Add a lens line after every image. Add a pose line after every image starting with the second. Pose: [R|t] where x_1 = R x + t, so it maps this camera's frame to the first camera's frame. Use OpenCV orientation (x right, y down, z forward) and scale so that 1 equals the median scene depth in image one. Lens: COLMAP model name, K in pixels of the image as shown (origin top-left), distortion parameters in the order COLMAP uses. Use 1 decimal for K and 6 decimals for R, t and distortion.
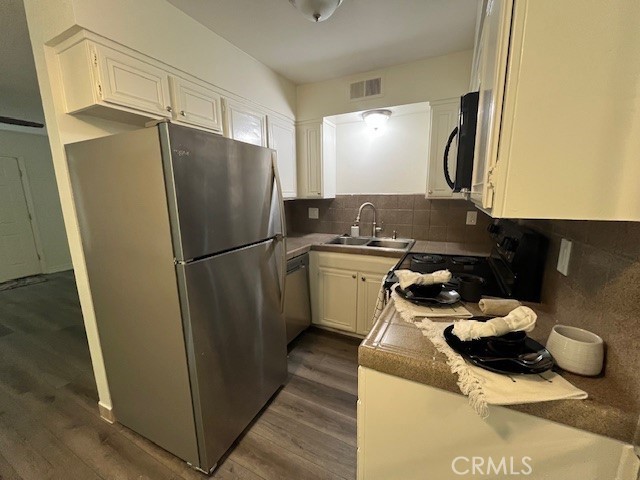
lens RADIAL K [[265.3, 0, 317.7], [0, 265.3, 240.7], [0, 0, 1]] dist [0.001824, -0.000030]
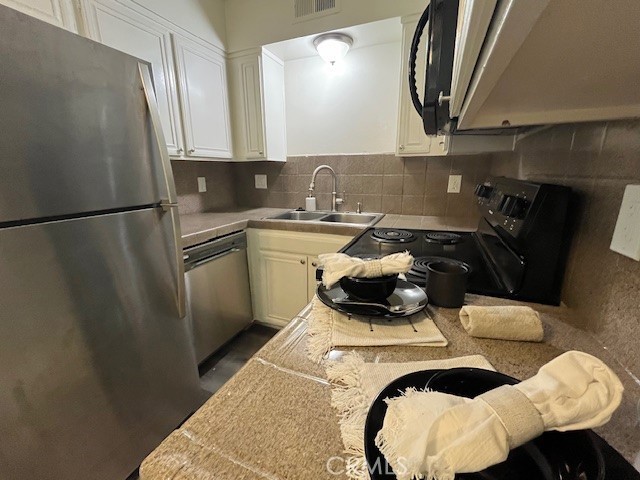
lens RADIAL K [[265.3, 0, 322.1], [0, 265.3, 240.6], [0, 0, 1]] dist [0.001824, -0.000030]
pose [[0.998208, -0.011911, 0.058634, 0.144935], [0.008064, 0.997826, 0.065403, 0.025653], [-0.059286, -0.064813, 0.996135, 0.237337]]
